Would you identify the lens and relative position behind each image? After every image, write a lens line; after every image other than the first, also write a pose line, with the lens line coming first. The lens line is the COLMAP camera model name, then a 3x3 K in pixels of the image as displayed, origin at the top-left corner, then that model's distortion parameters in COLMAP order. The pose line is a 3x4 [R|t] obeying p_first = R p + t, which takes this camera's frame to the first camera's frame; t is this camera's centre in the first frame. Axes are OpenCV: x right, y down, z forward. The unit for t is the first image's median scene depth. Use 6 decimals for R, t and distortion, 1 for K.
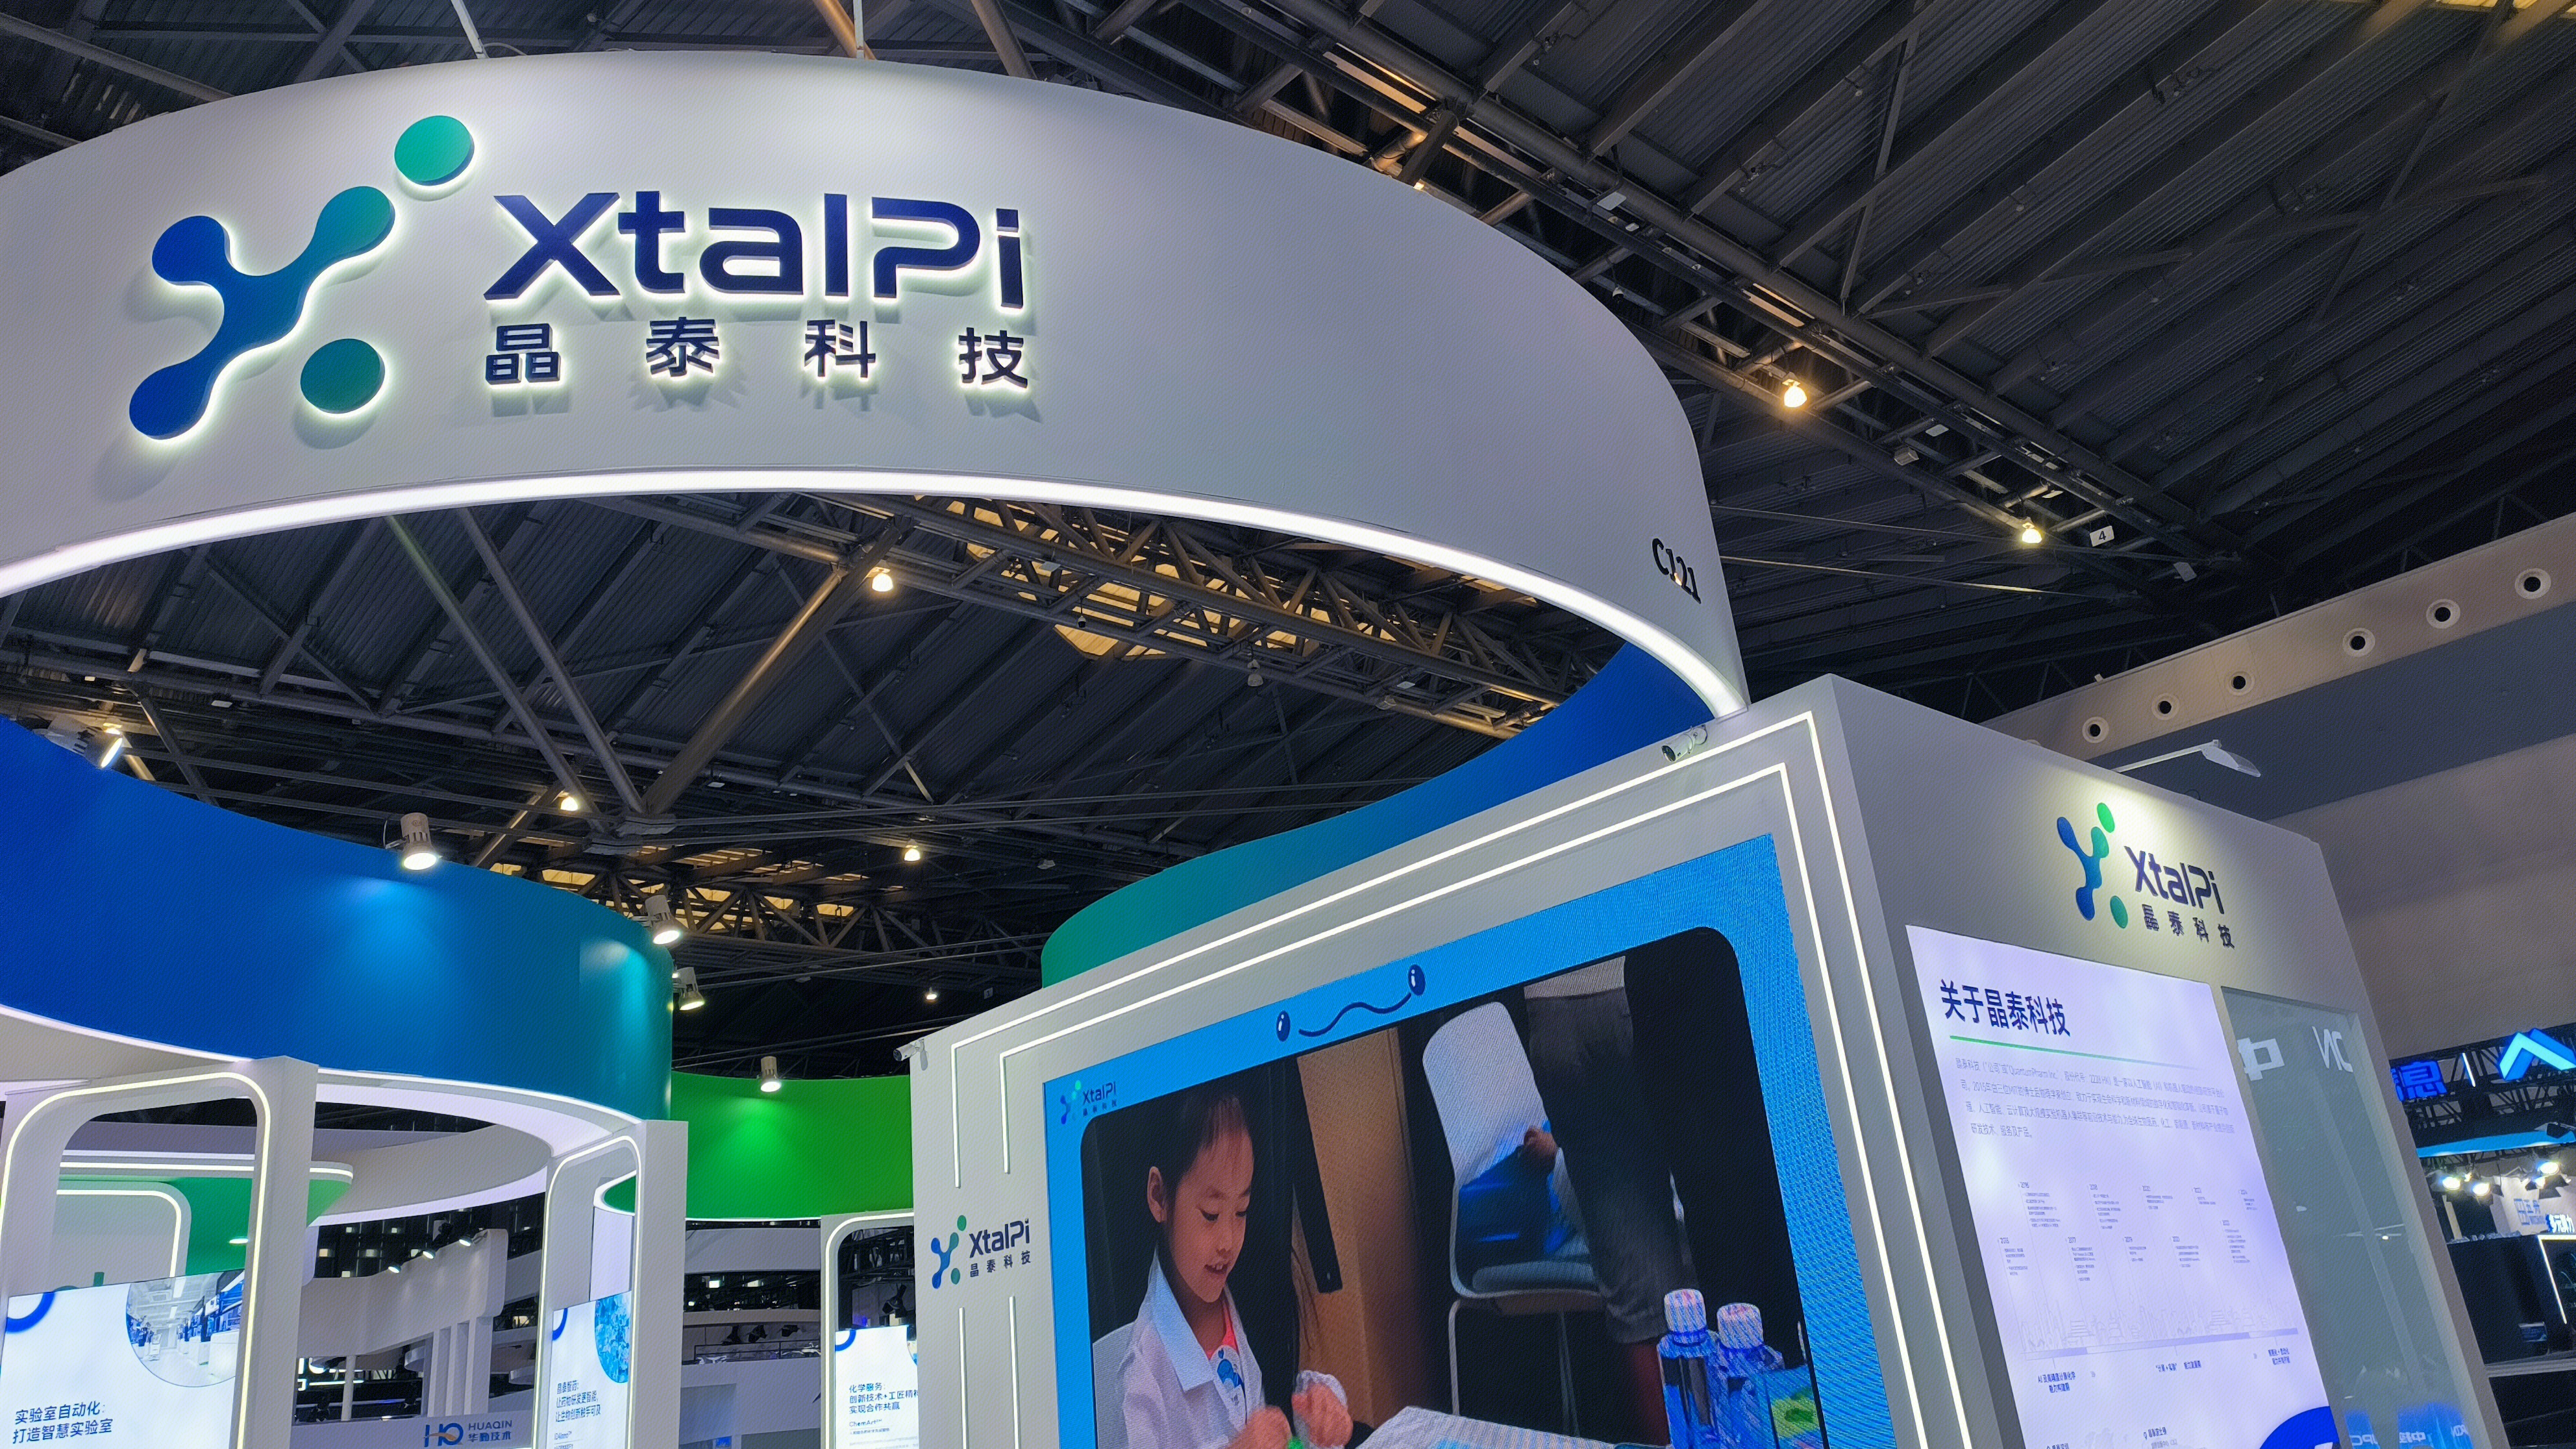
lens RADIAL K [[1887.0, 0, 1281.4], [0, 1887.0, 722.1], [0, 0, 1]] dist [0.030643, -0.005028]
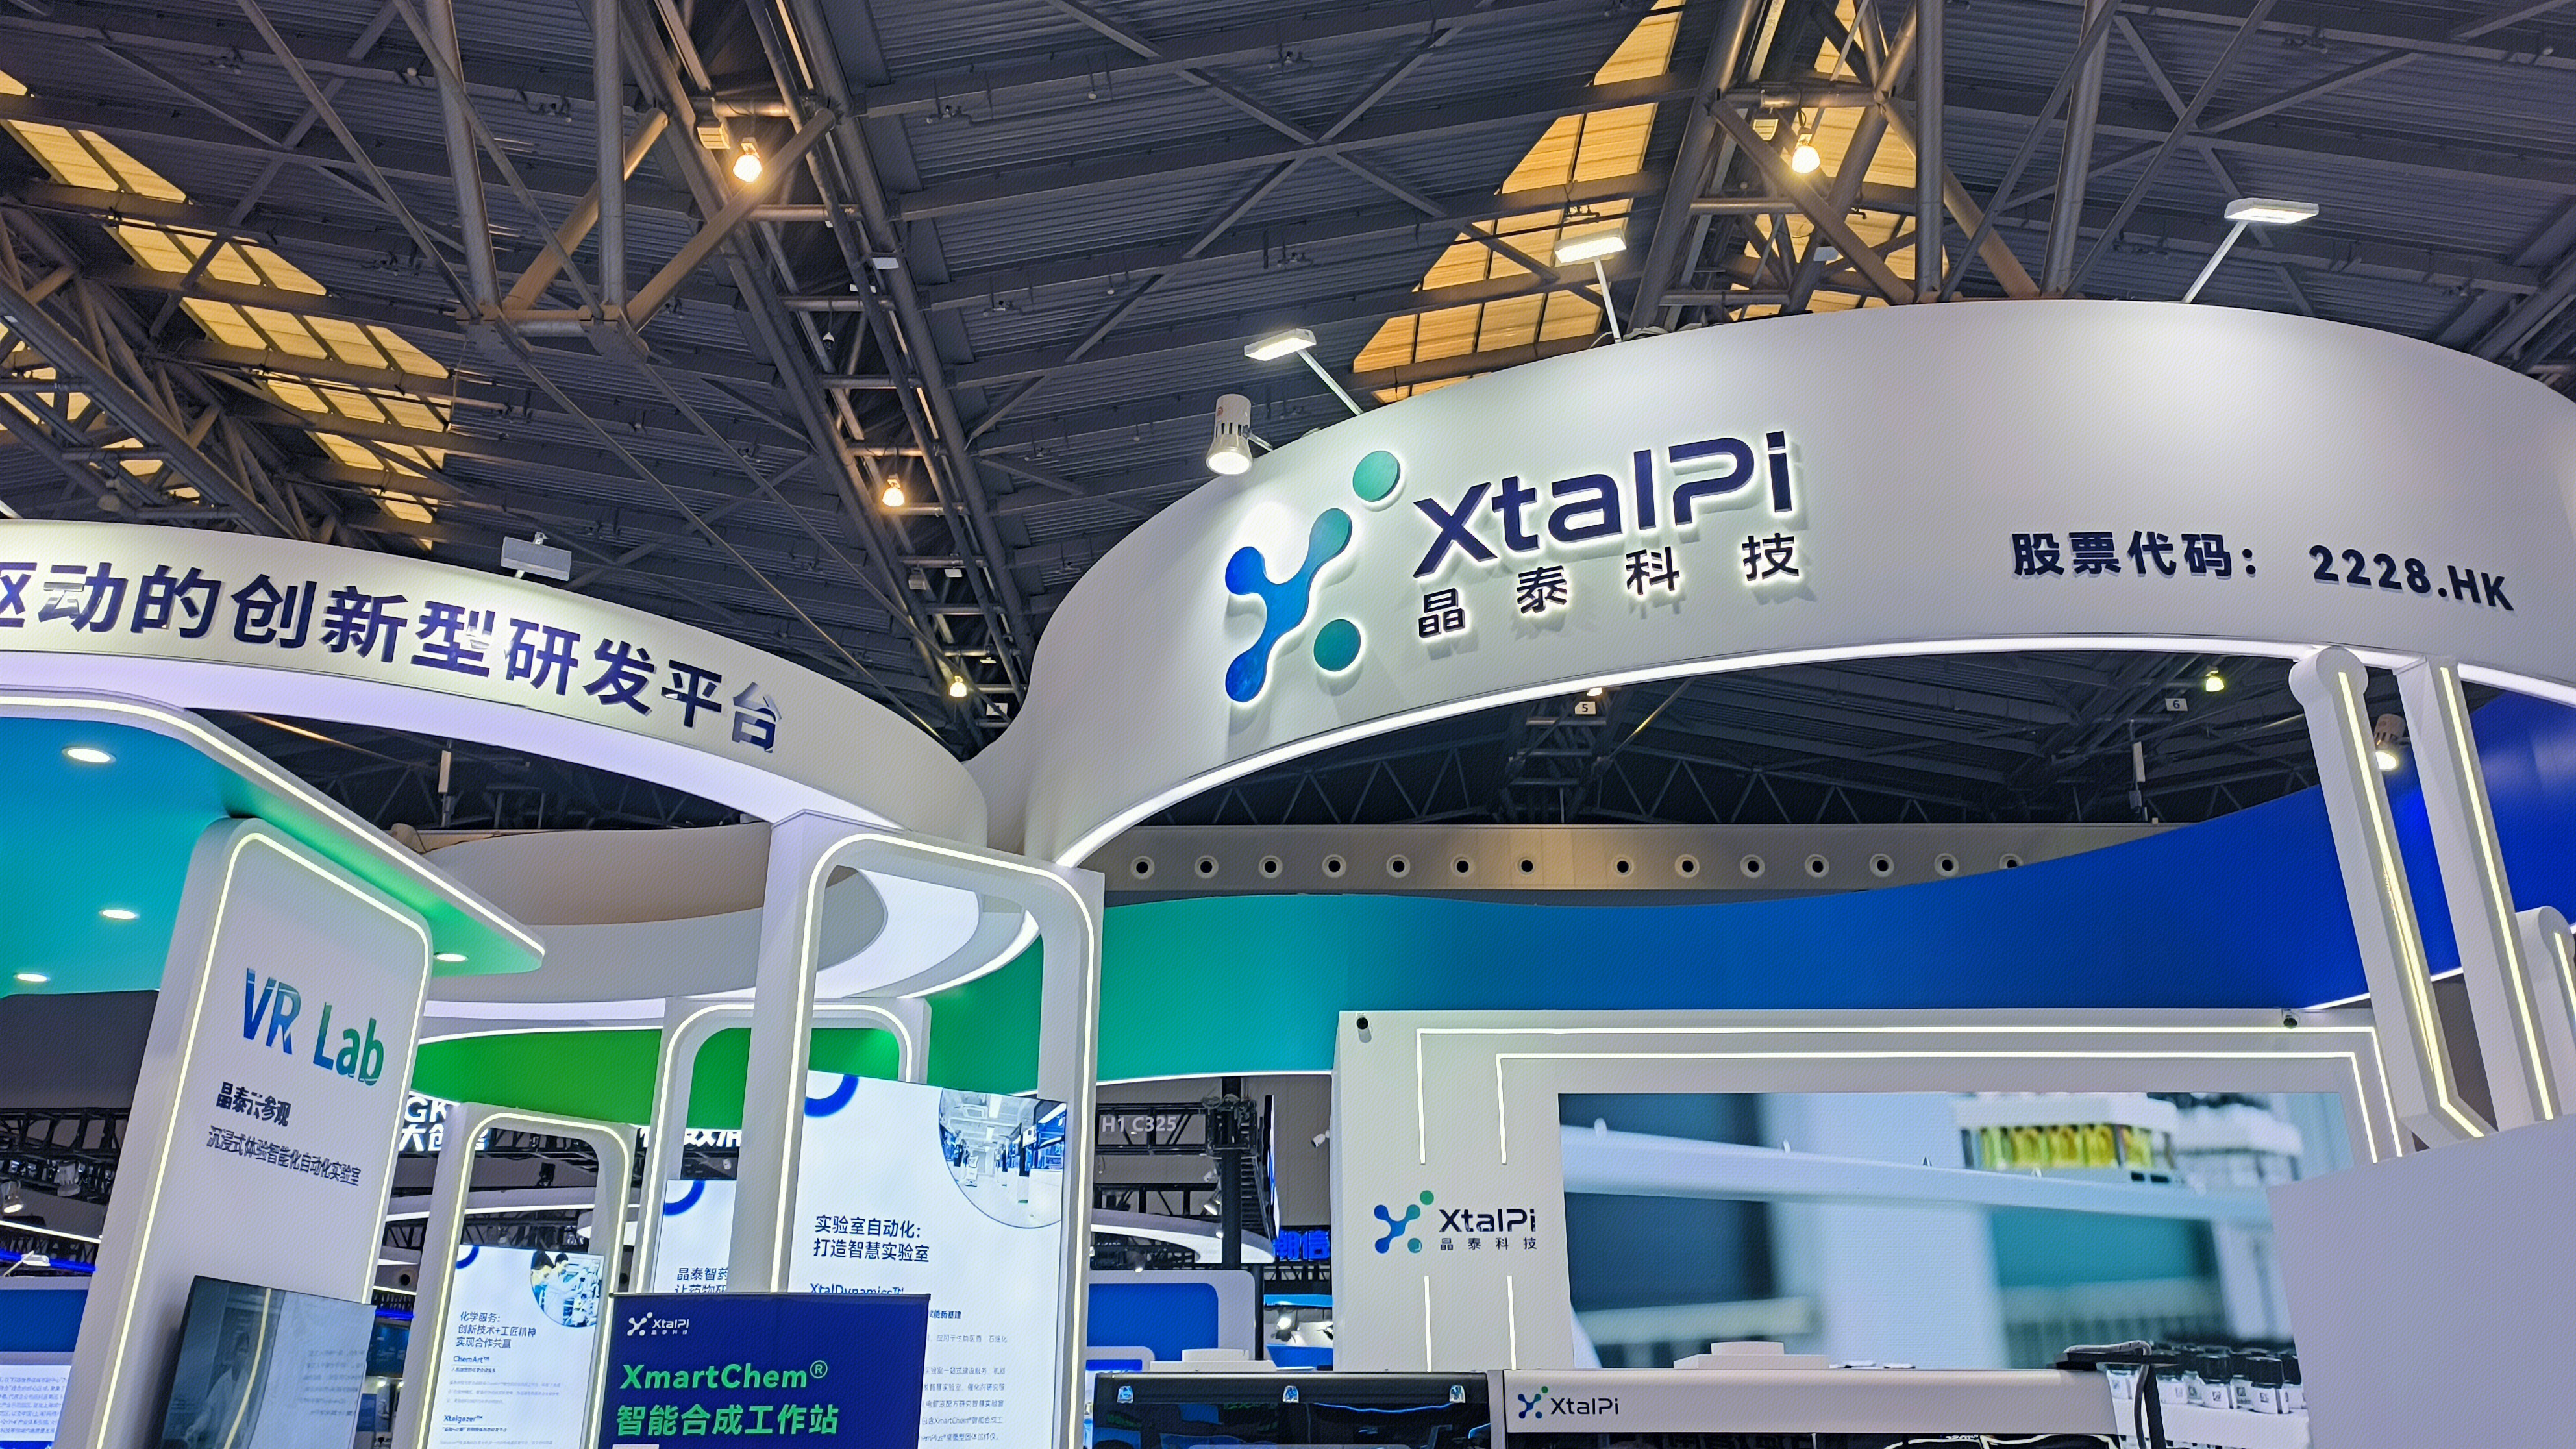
lens RADIAL K [[1887.0, 0, 1275.8], [0, 1887.0, 716.6], [0, 0, 1]] dist [0.030643, -0.005028]
pose [[0.681179, 0.349458, 0.643331, -1.028045], [-0.322576, 0.932094, -0.164760, 0.219233], [-0.657221, -0.095292, 0.747650, 0.289534]]
